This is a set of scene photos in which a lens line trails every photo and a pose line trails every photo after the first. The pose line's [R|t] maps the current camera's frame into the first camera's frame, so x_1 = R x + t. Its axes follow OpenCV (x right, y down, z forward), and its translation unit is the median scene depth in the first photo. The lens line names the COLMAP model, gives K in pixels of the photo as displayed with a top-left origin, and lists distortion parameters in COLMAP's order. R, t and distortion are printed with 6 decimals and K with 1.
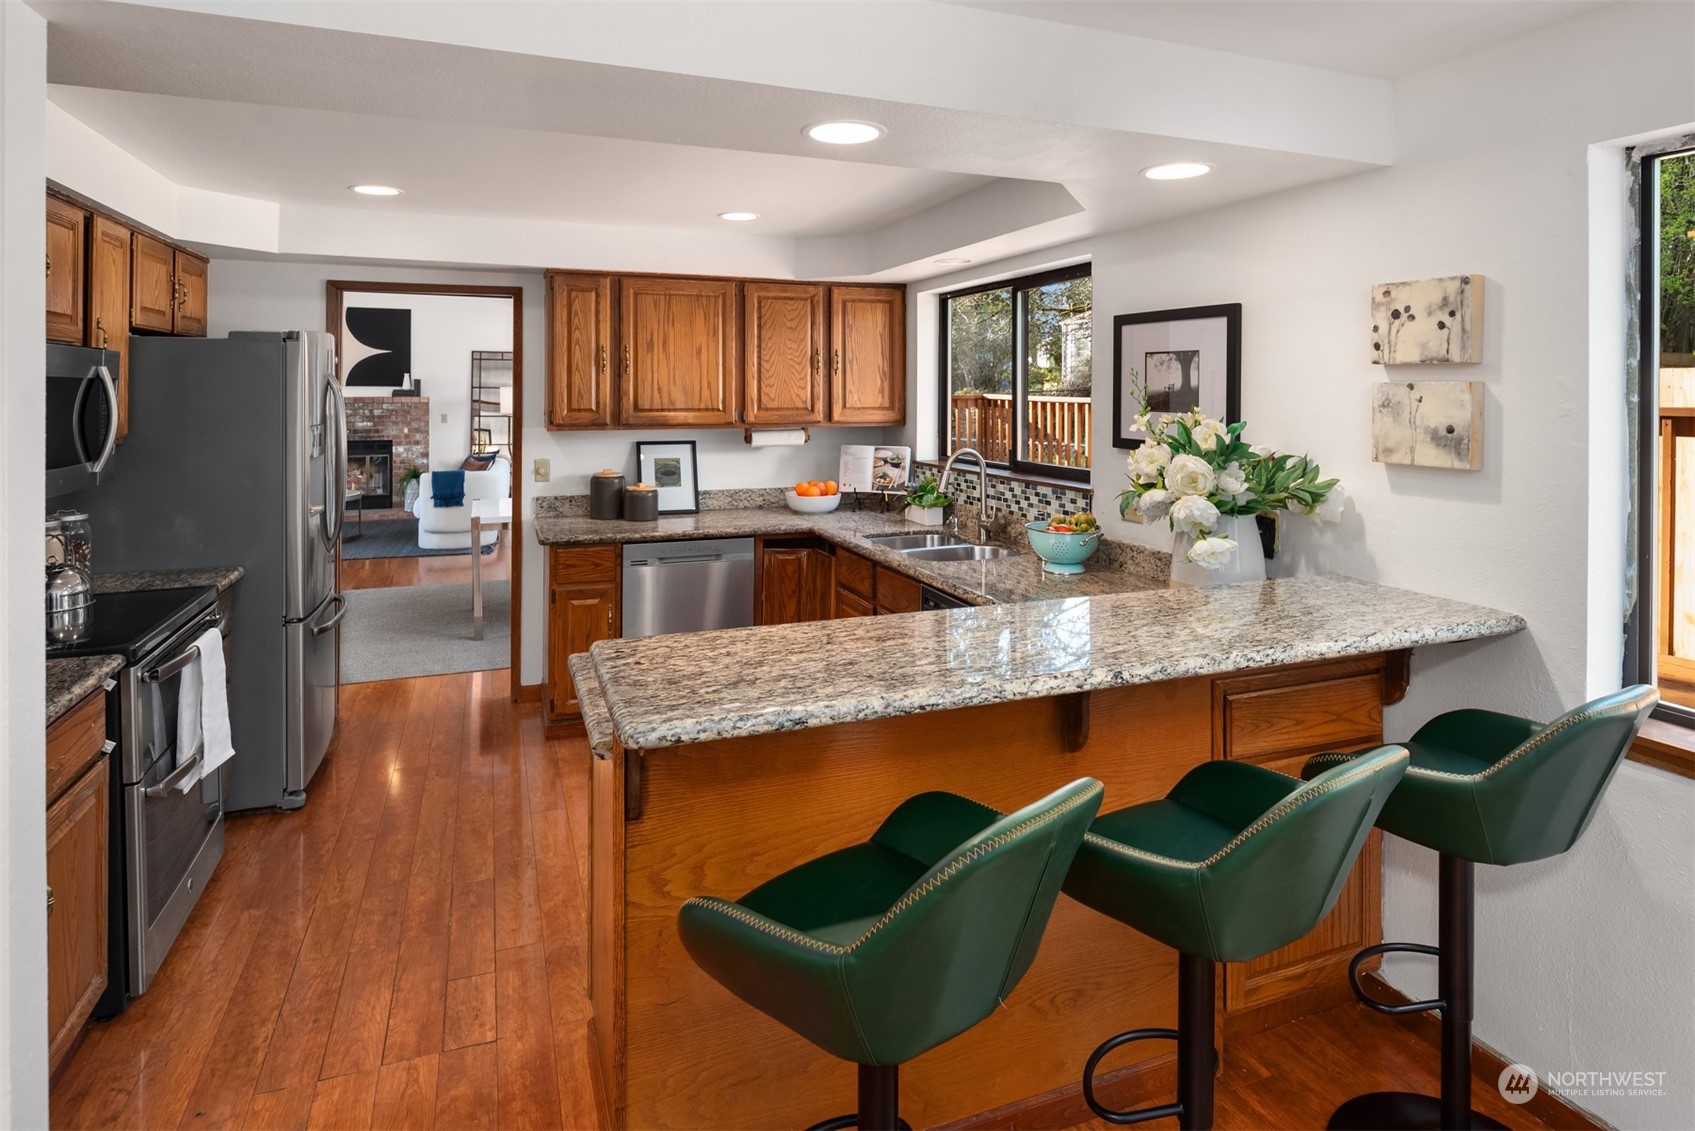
lens RADIAL K [[923.2, 0, 829.8], [0, 923.2, 387.7], [0, 0, 1]] dist [-0.000705, -0.005504]
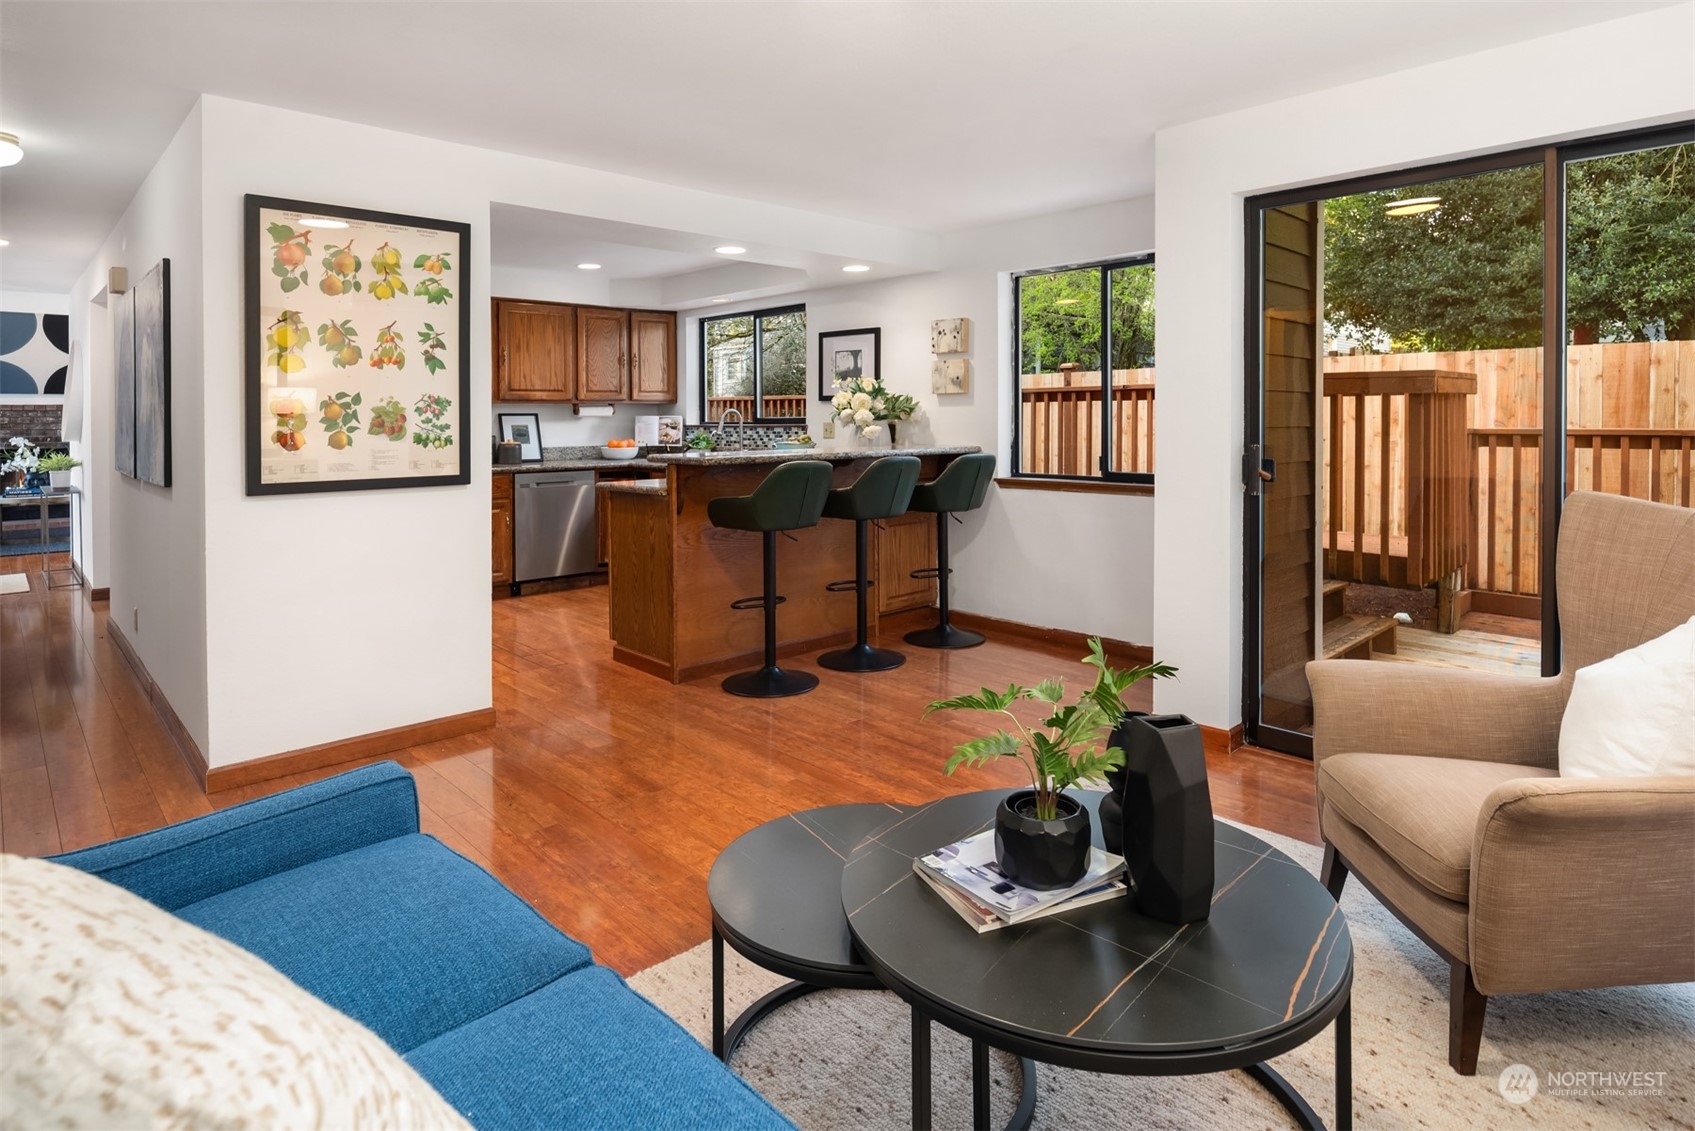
lens RADIAL K [[944.3, 0, 830.0], [0, 944.3, 413.7], [0, 0, 1]] dist [-0.015309, 0.000672]
pose [[0.925077, -0.008787, 0.379677, -0.470640], [0.009629, 0.999954, -0.000320, 0.103299], [-0.379657, 0.003952, 0.925119, -0.933033]]
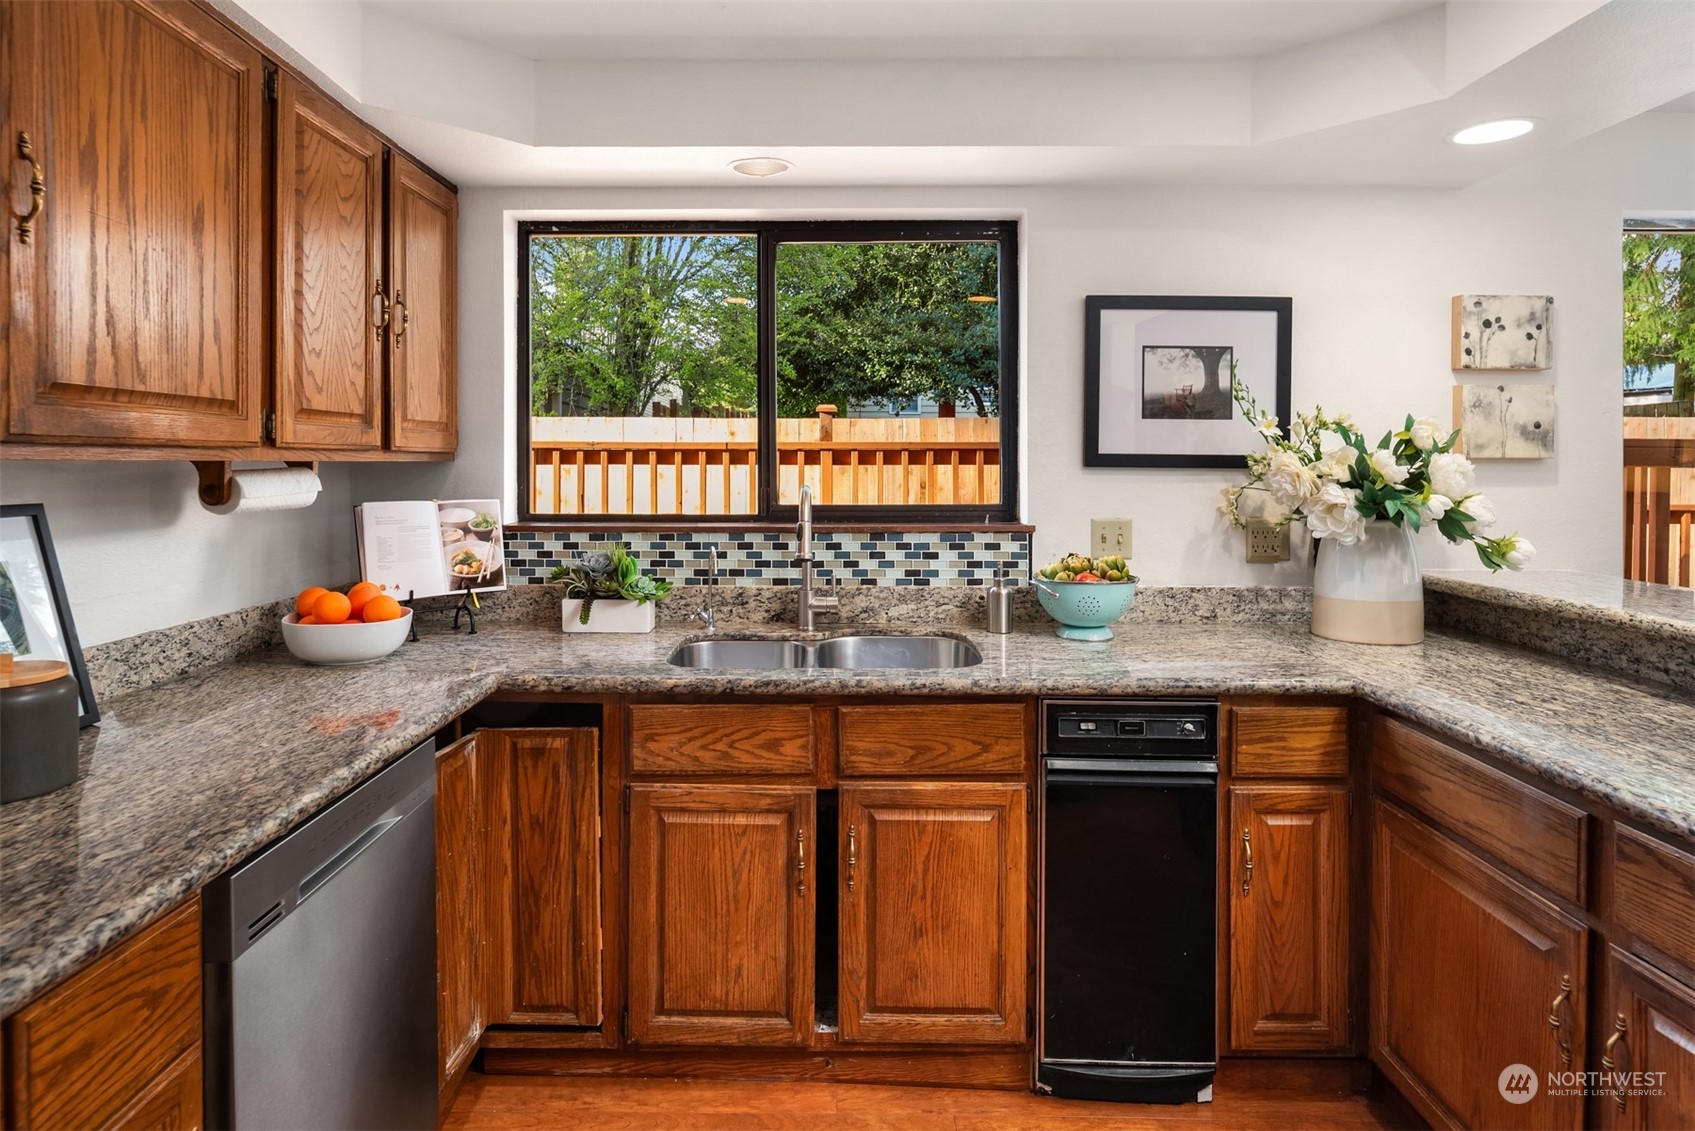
lens RADIAL K [[968.1, 0, 792.7], [0, 968.1, 467.3], [0, 0, 1]] dist [-0.007503, -0.000587]
pose [[0.361284, -0.001315, 0.932455, -0.598048], [-0.002293, 0.999995, 0.002299, 0.071806], [-0.932453, -0.002969, 0.361279, 1.050664]]
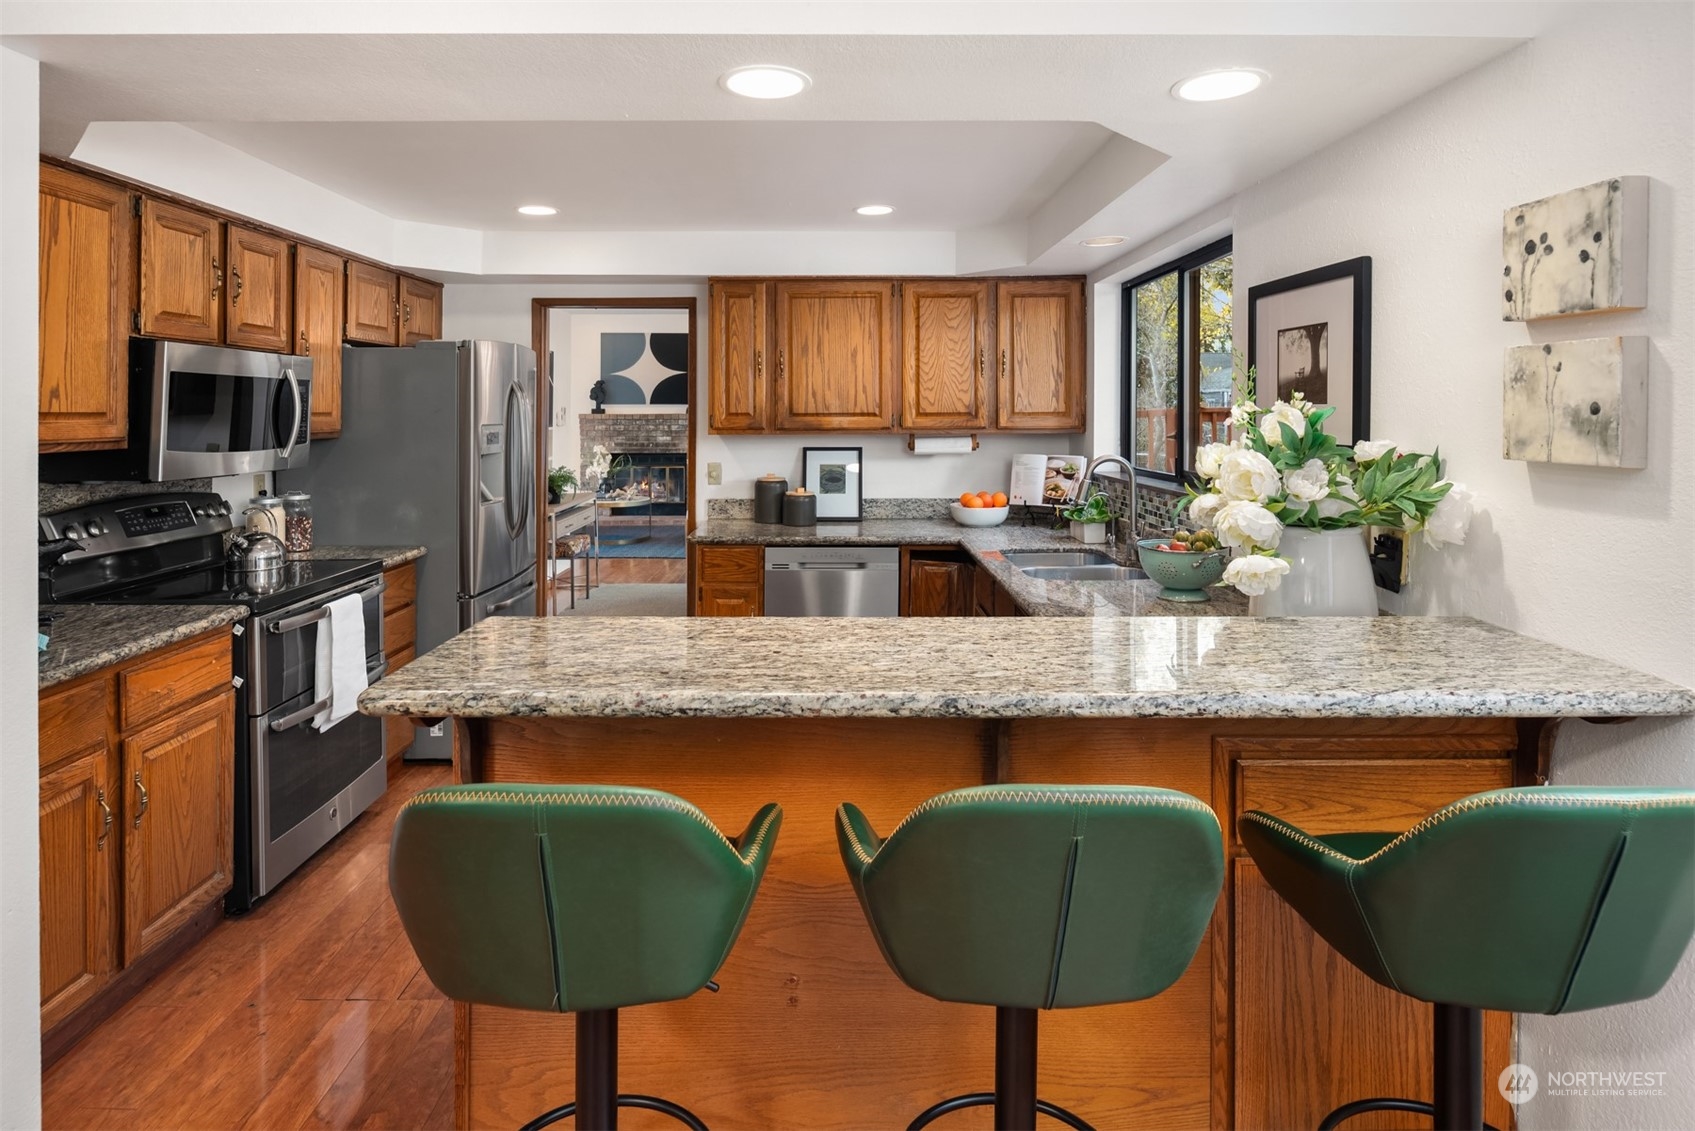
lens RADIAL K [[923.2, 0, 830.8], [0, 923.2, 412.5], [0, 0, 1]] dist [-0.000705, -0.005504]
pose [[0.934965, -0.002814, -0.354728, 0.282239], [0.002929, 0.999996, -0.000212, 0.034054], [0.354727, -0.000840, 0.934969, 0.122643]]
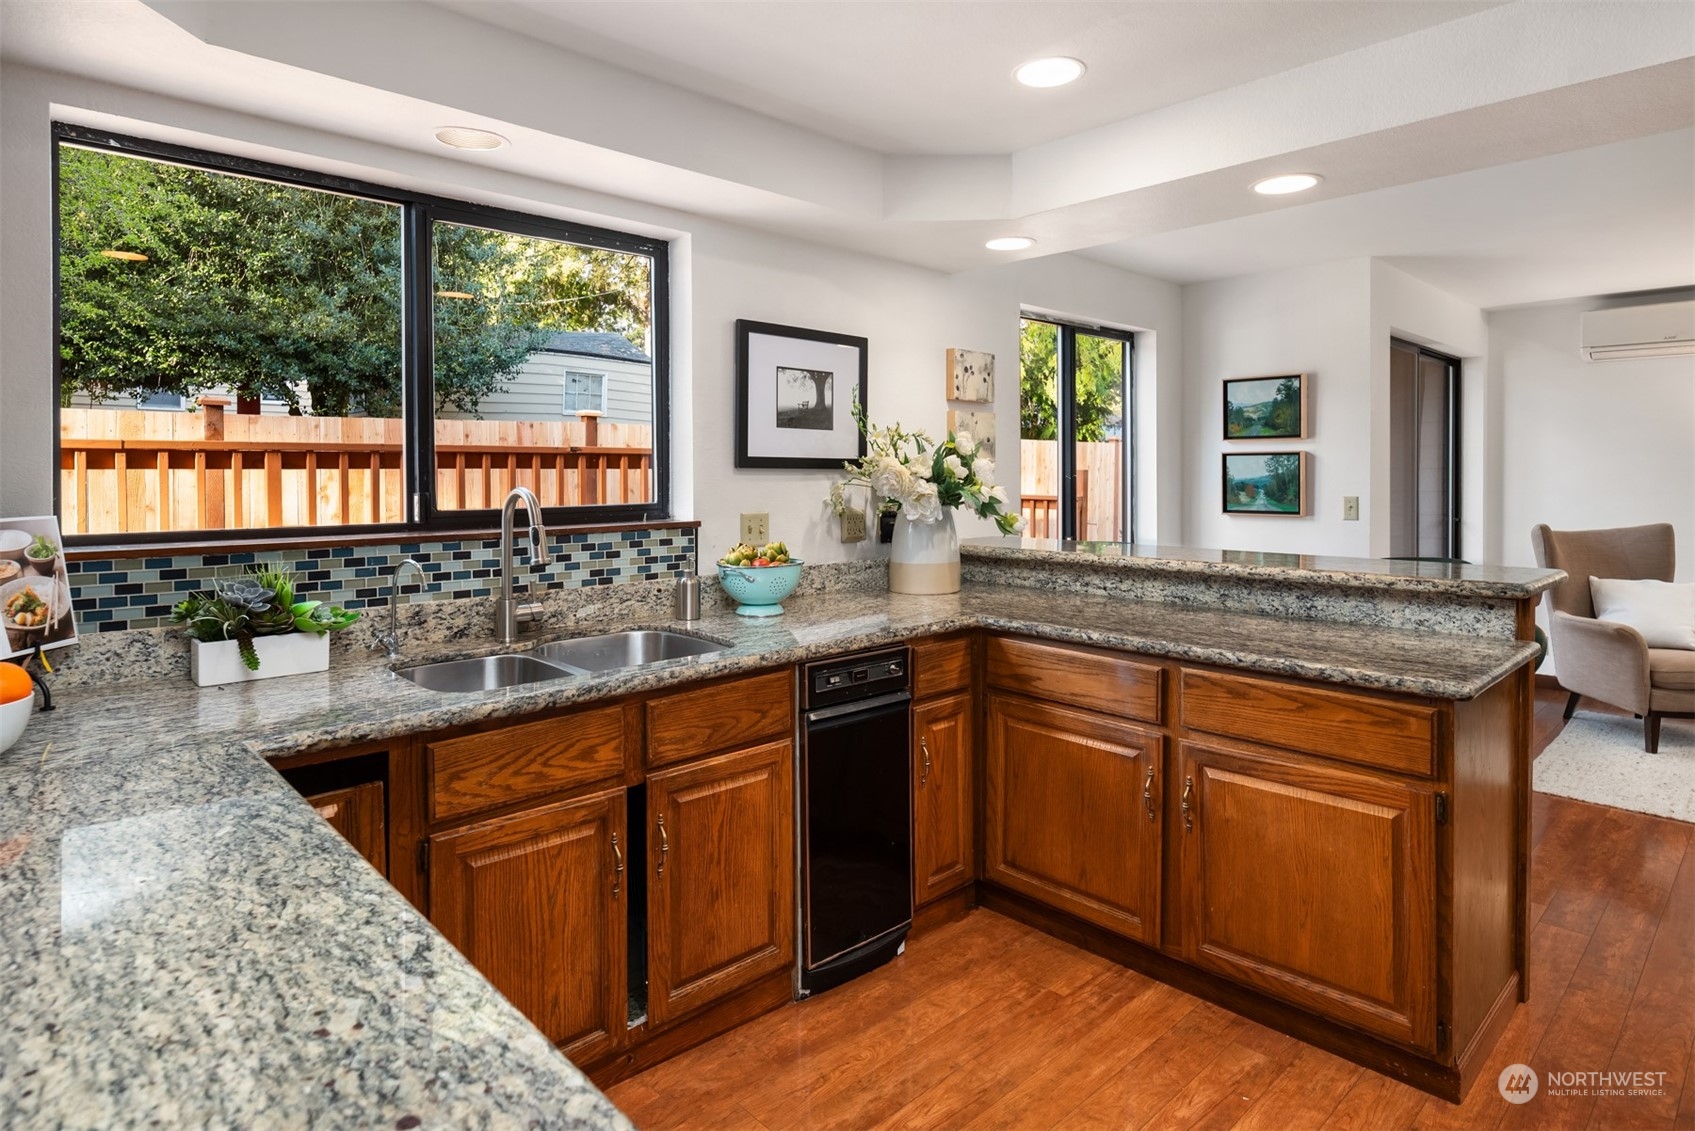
lens RADIAL K [[923.2, 0, 897.2], [0, 923.2, 473.4], [0, 0, 1]] dist [-0.000705, -0.005504]
pose [[-0.415685, -0.002361, 0.909506, -0.629812], [0.001776, 0.999993, 0.003408, 0.075589], [-0.909507, 0.003032, -0.415677, 1.379679]]
